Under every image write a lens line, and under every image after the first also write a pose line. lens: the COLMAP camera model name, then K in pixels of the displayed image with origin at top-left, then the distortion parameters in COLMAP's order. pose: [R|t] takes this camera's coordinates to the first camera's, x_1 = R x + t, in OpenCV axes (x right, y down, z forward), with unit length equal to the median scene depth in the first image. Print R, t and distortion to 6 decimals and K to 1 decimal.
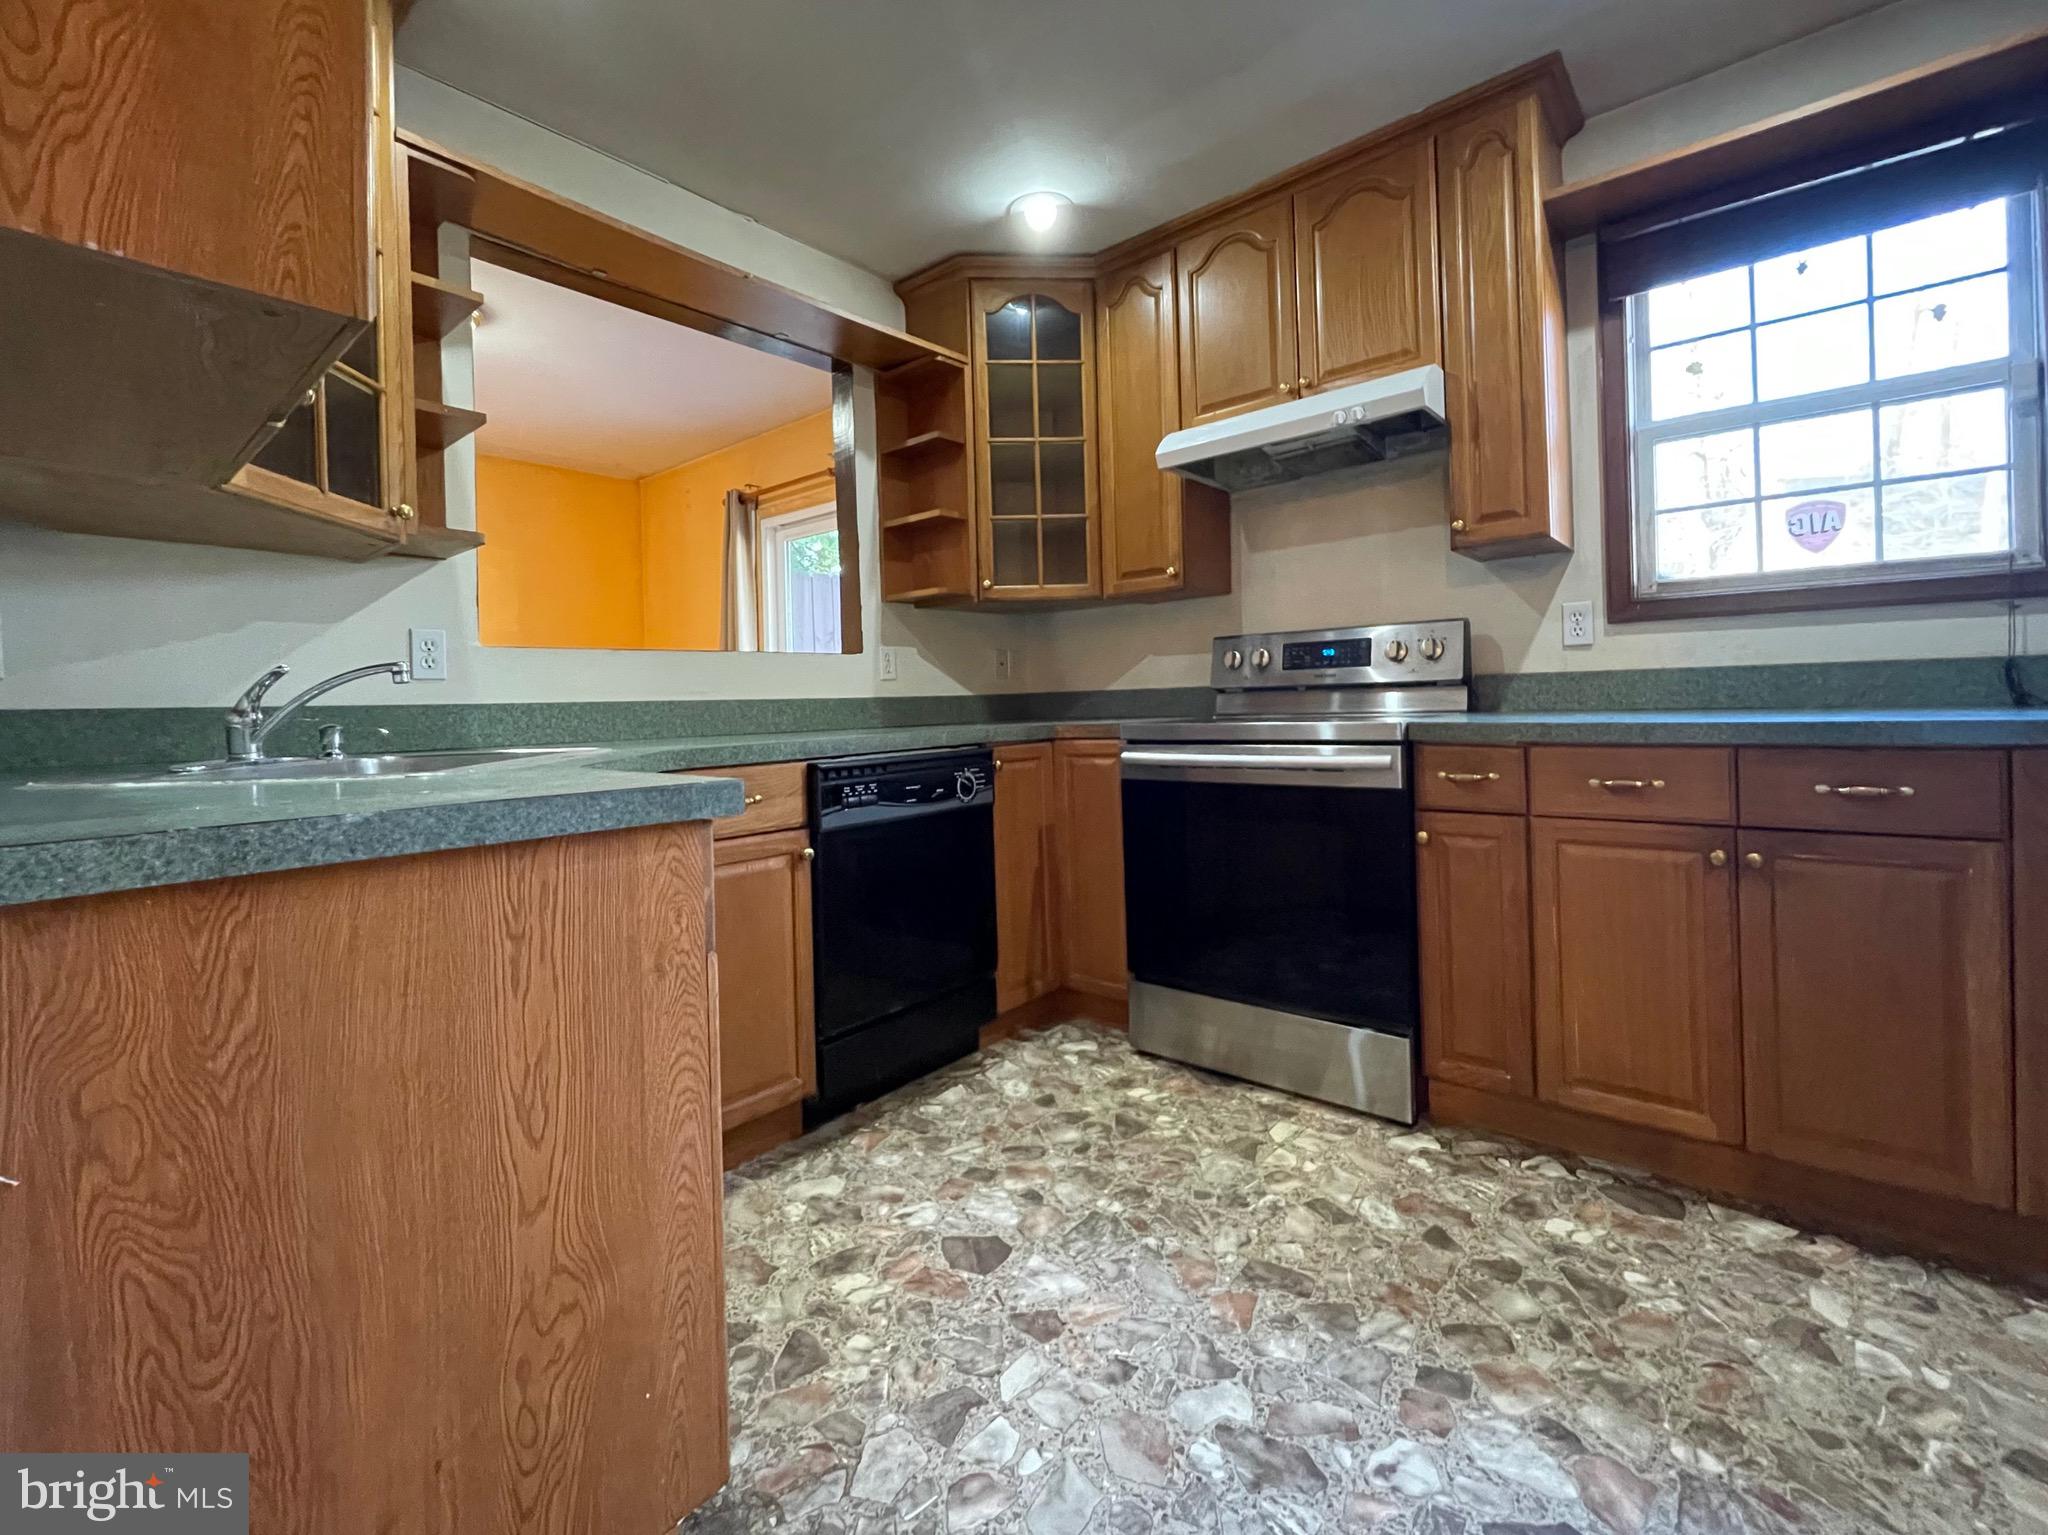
lens RADIAL K [[879.8, 0, 1029.1], [0, 879.8, 707.8], [0, 0, 1]] dist [-0.000940, 0.000213]
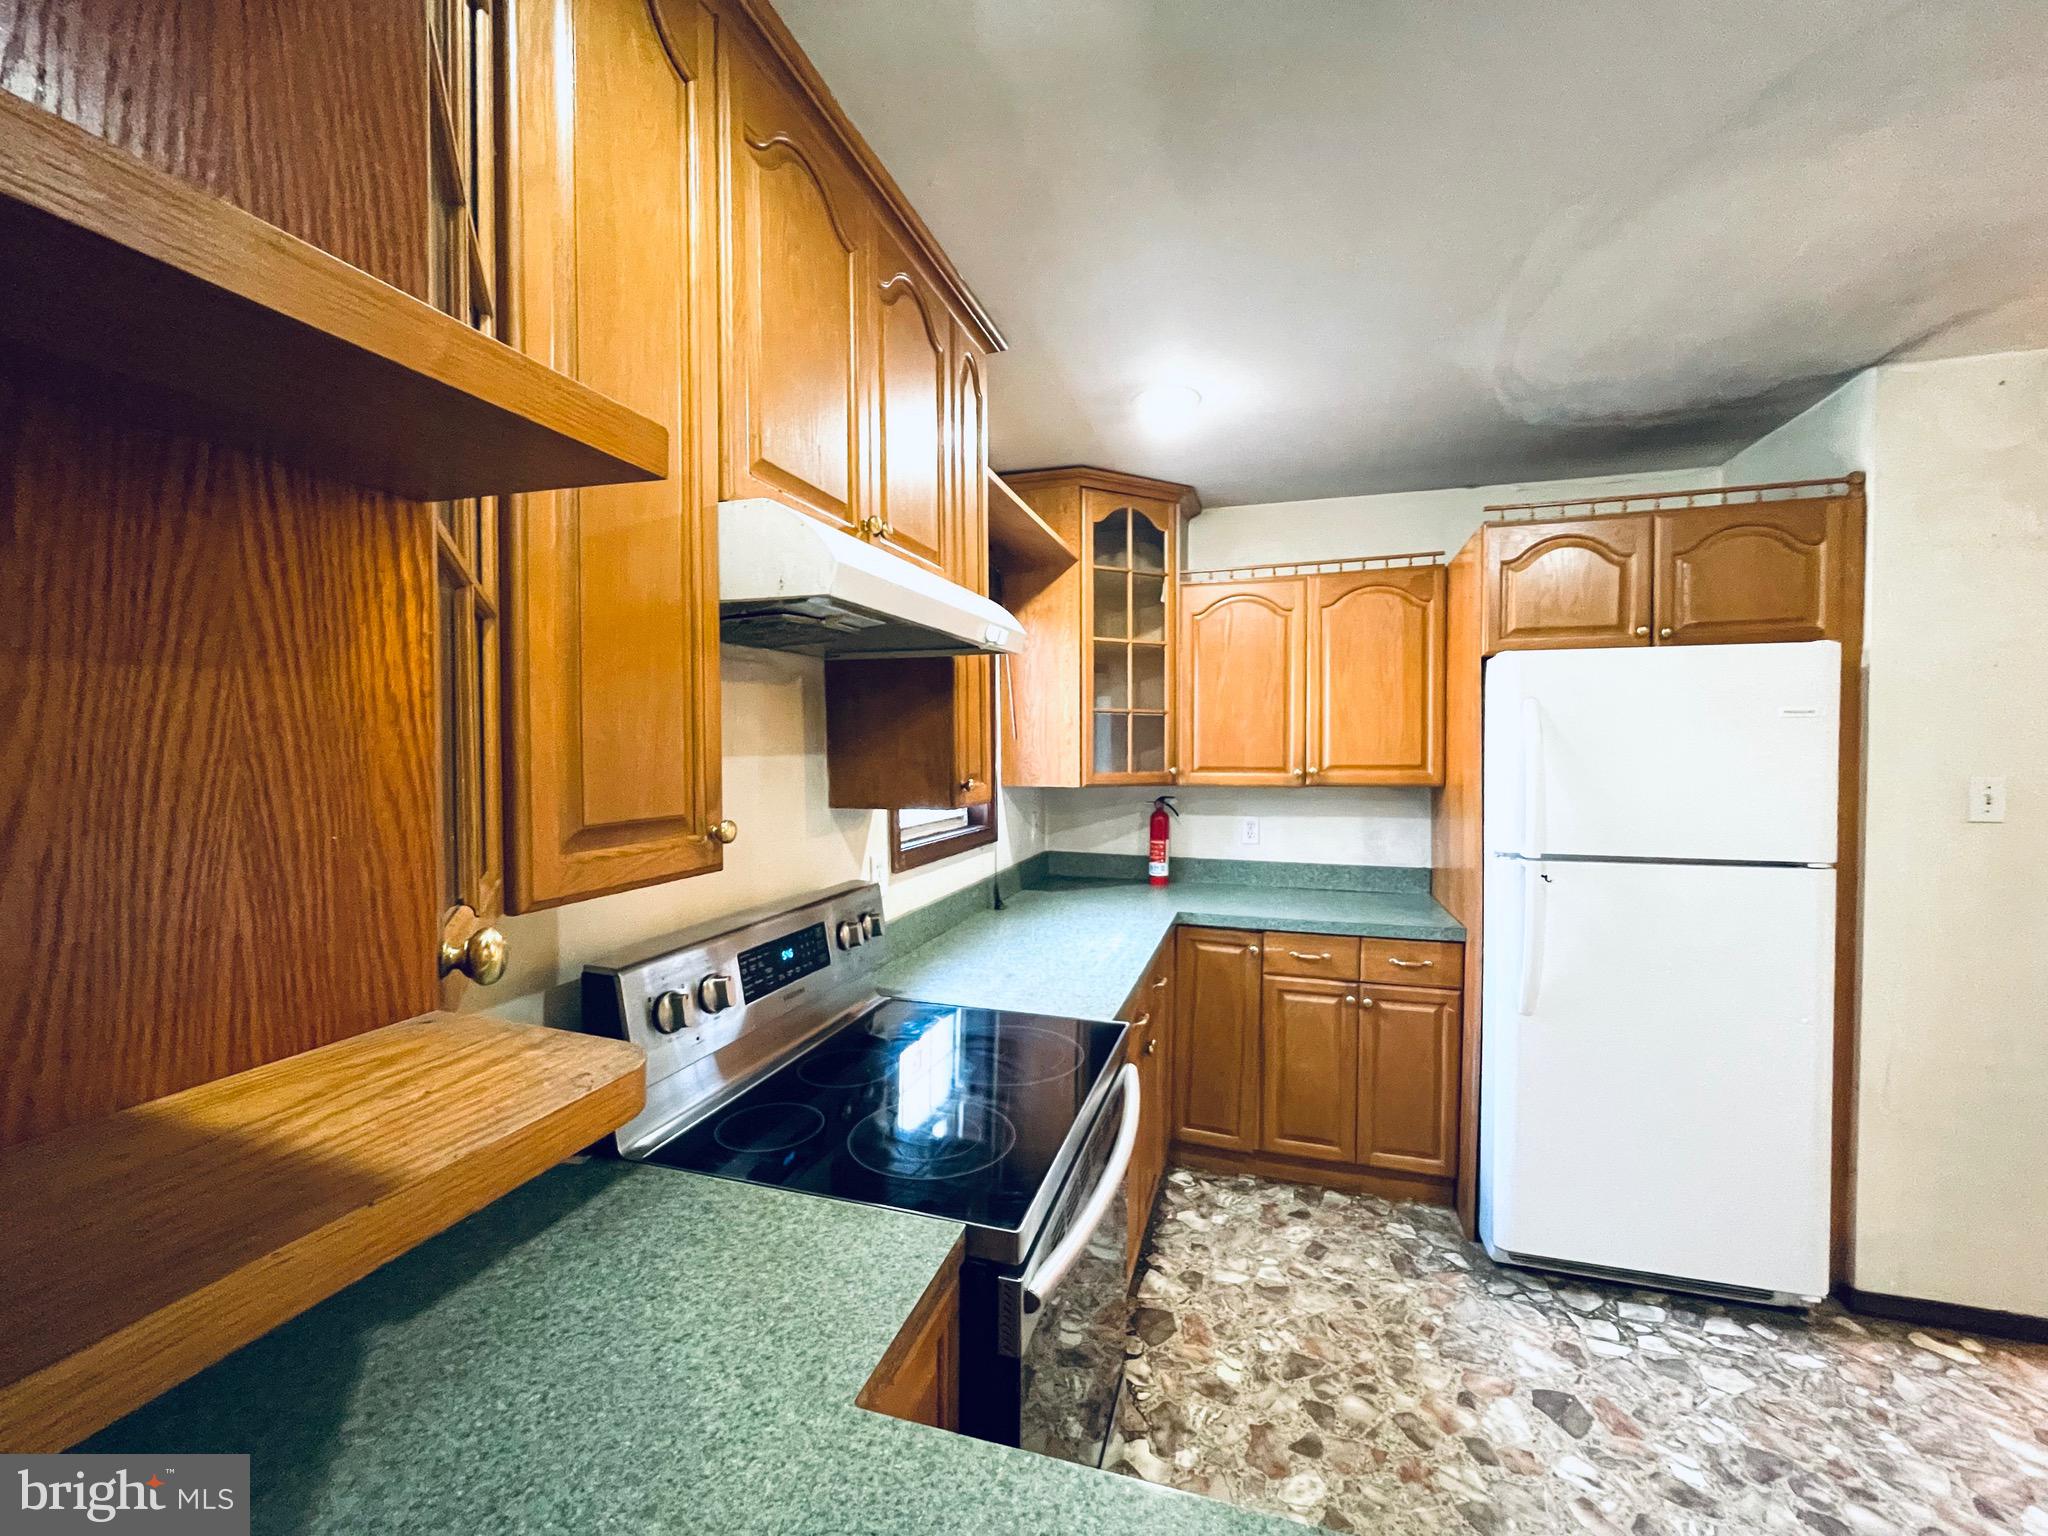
lens RADIAL K [[822.7, 0, 1016.8], [0, 822.7, 770.9], [0, 0, 1]] dist [0.000098, 0.000041]
pose [[-0.380361, 0.000233, 0.924838, -0.284931], [0.018375, 0.999804, 0.007305, -0.222882], [-0.924656, 0.019773, -0.380291, 1.245639]]
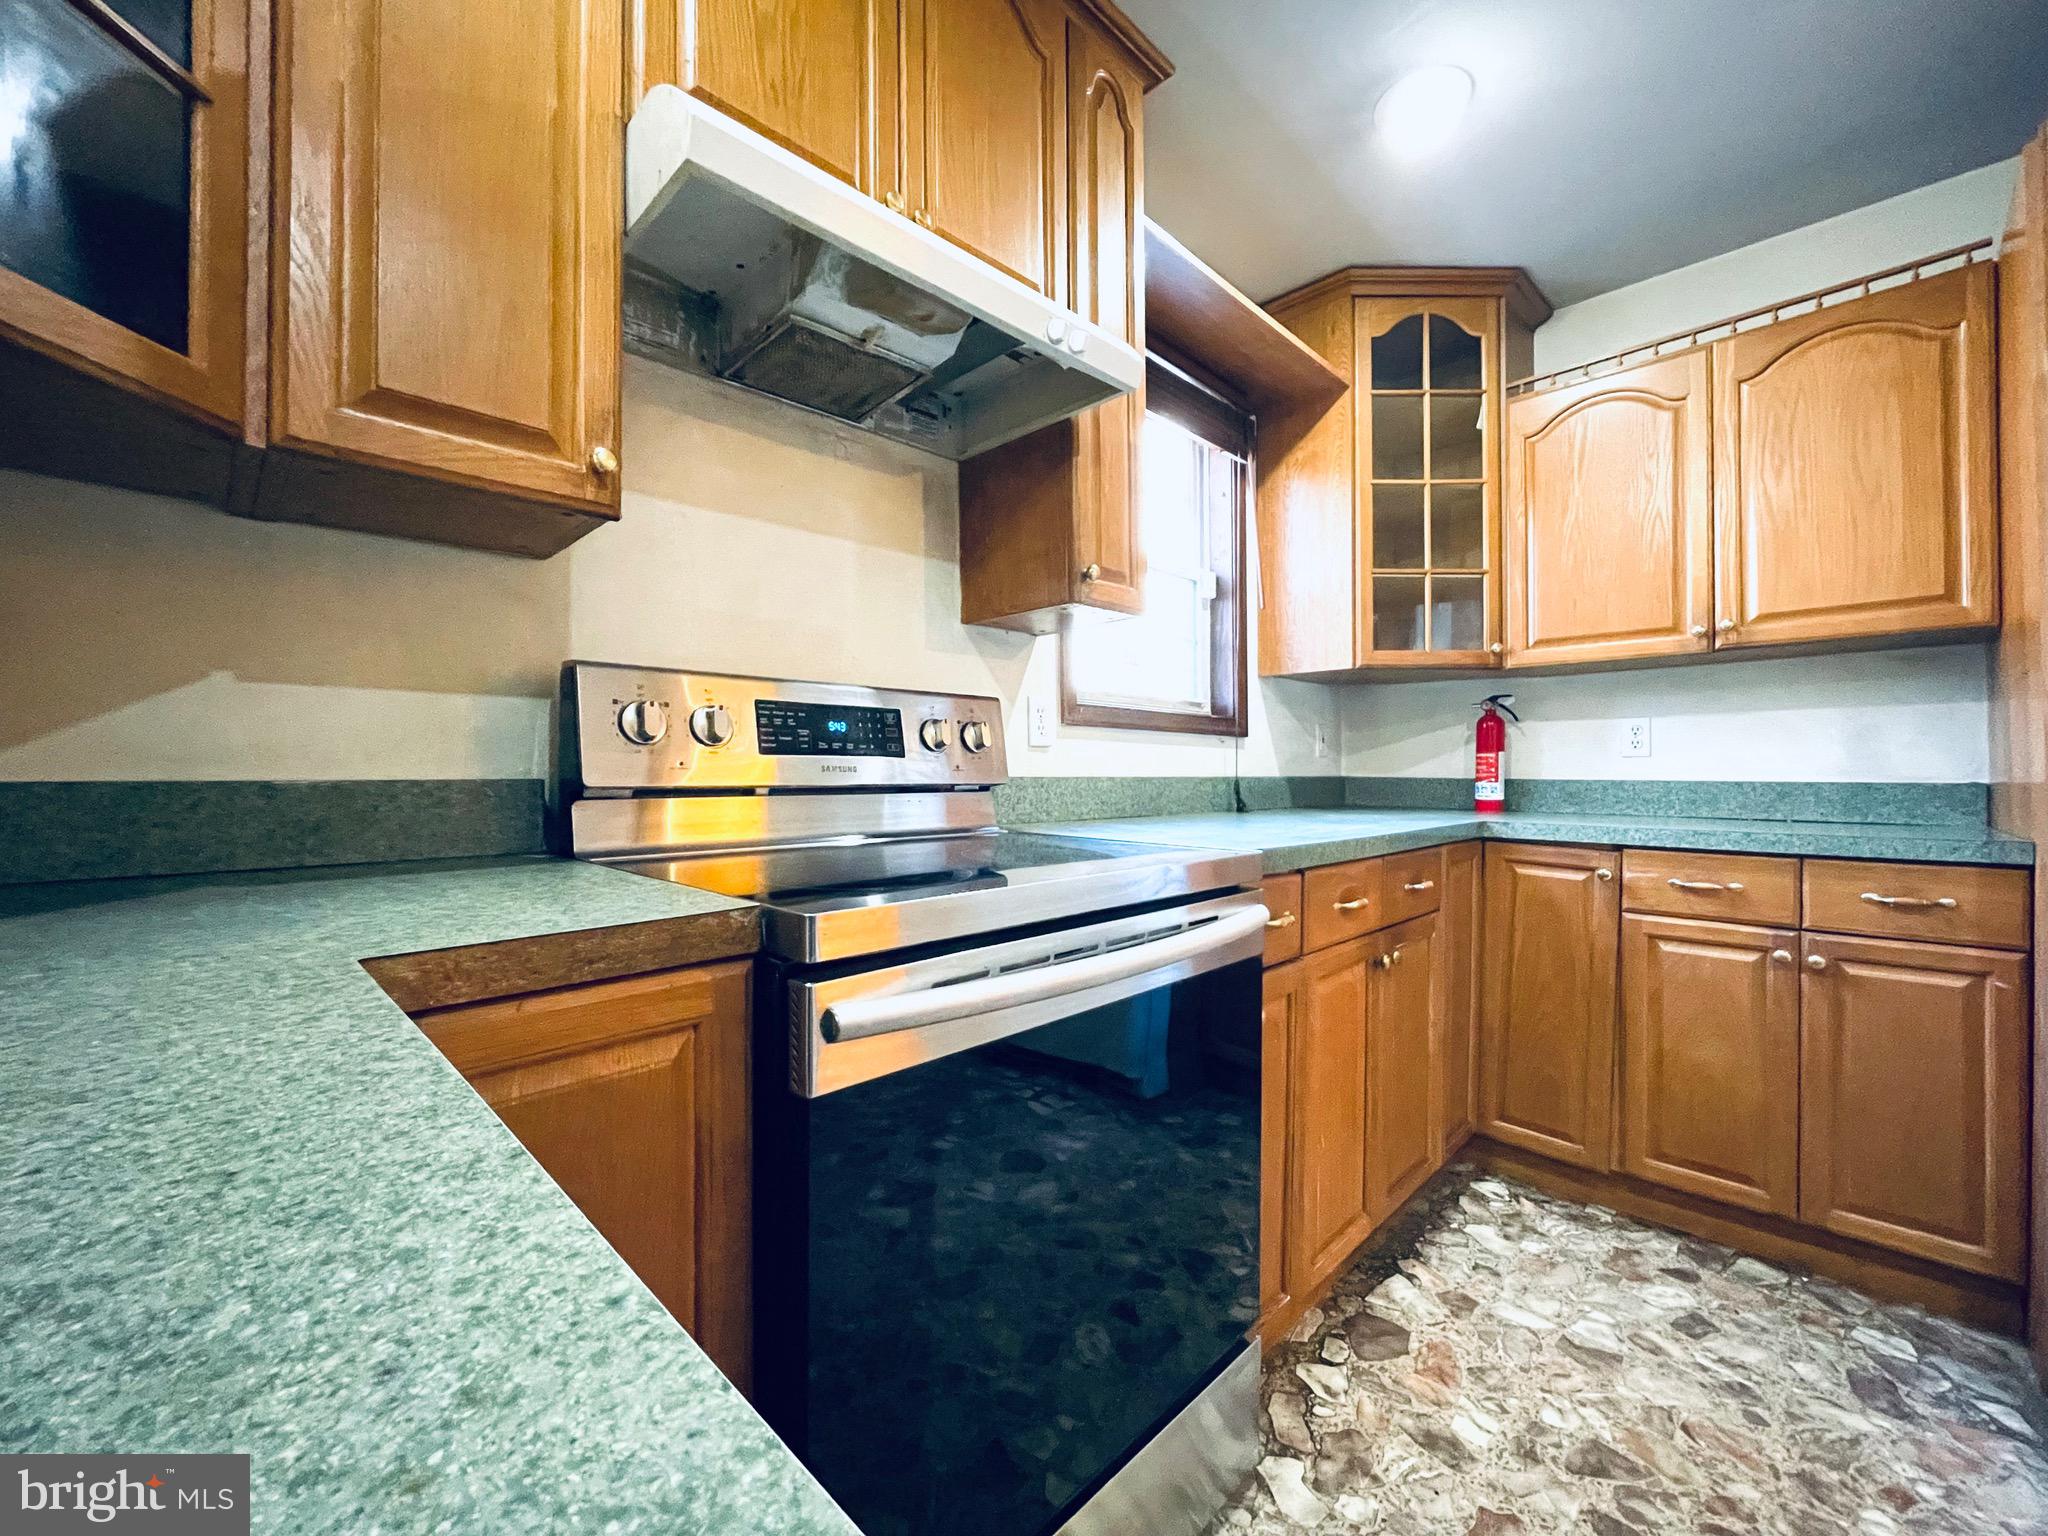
lens RADIAL K [[822.7, 0, 1024.0], [0, 822.7, 768.0], [0, 0, 1]] dist [-0.001890, 0.000185]
pose [[0.085125, 0.032897, 0.995827, -0.183937], [0.002648, 0.999444, -0.033243, -0.023500], [-0.996367, 0.005467, 0.084991, 0.981904]]
